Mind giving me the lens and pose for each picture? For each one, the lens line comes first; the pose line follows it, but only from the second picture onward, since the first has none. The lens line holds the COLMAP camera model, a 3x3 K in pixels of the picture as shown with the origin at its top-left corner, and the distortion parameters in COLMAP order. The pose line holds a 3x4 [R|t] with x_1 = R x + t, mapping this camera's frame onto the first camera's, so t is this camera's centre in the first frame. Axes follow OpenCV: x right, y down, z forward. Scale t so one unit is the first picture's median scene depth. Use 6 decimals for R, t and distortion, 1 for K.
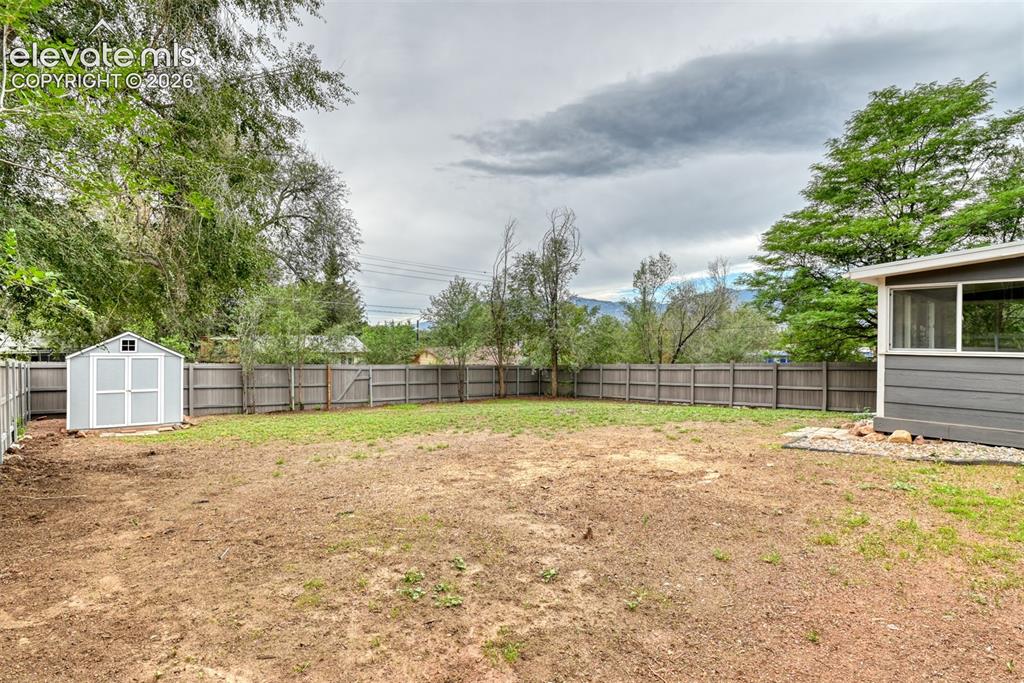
lens RADIAL K [[499.7, 0, 512.2], [0, 499.7, 345.4], [0, 0, 1]] dist [-0.024654, -0.004275]
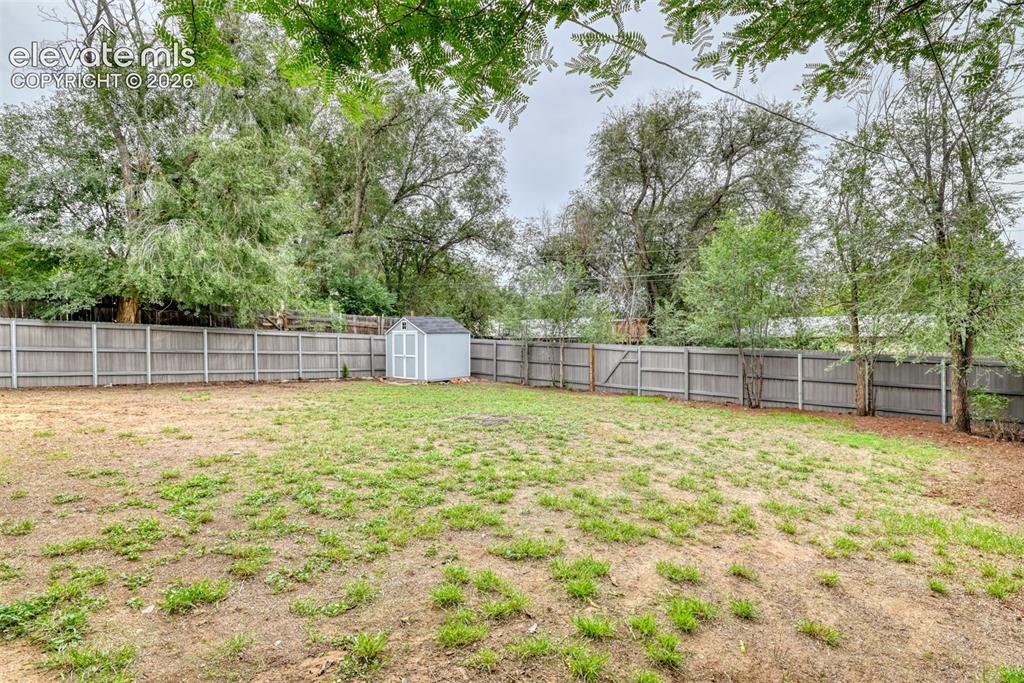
lens RADIAL K [[499.7, 0, 512.2], [0, 499.7, 340.2], [0, 0, 1]] dist [-0.024654, -0.004275]
pose [[0.170101, 0.003812, -0.985419, 0.528042], [0.008888, 0.999946, 0.005402, 0.025992], [0.985387, -0.009678, 0.170057, 0.695979]]
